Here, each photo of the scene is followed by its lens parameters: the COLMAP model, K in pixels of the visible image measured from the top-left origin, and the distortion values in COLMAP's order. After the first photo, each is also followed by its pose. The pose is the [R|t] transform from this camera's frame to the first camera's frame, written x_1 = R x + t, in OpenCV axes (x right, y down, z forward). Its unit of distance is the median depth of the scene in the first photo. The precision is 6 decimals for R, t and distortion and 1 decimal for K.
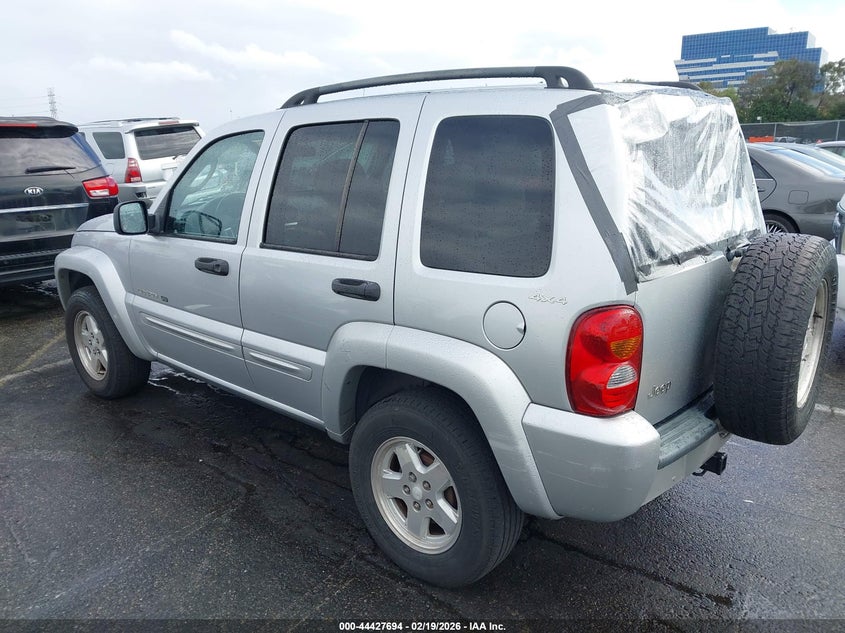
lens RADIAL K [[670.1, 0, 420.7], [0, 670.1, 333.2], [0, 0, 1]] dist [0.001942, -0.005547]
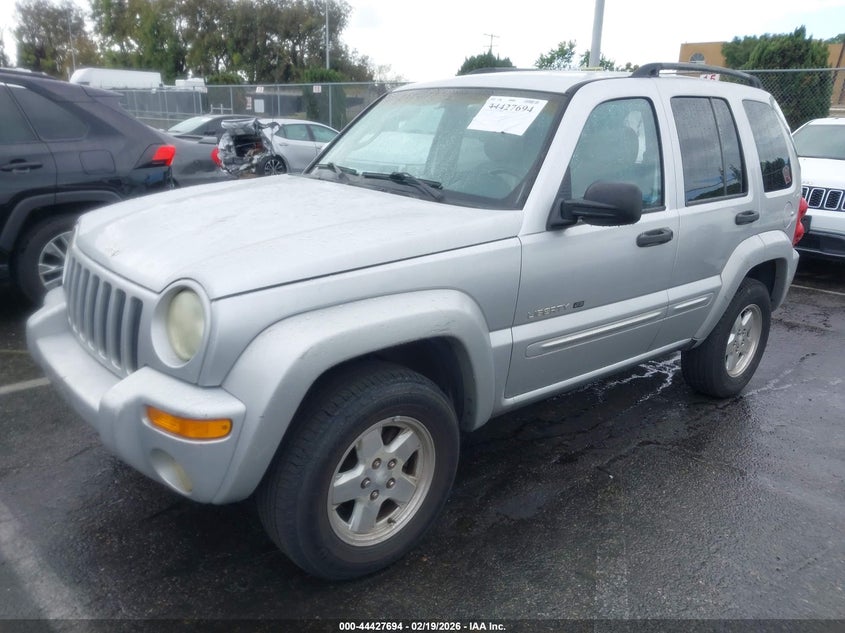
lens RADIAL K [[660.8, 0, 420.1], [0, 660.8, 313.5], [0, 0, 1]] dist [0.006598, 0.001466]
pose [[0.145178, -0.271723, 0.951362, -1.163653], [0.239100, 0.942685, 0.232758, -0.268808], [-0.960080, 0.193680, 0.201826, 1.034516]]
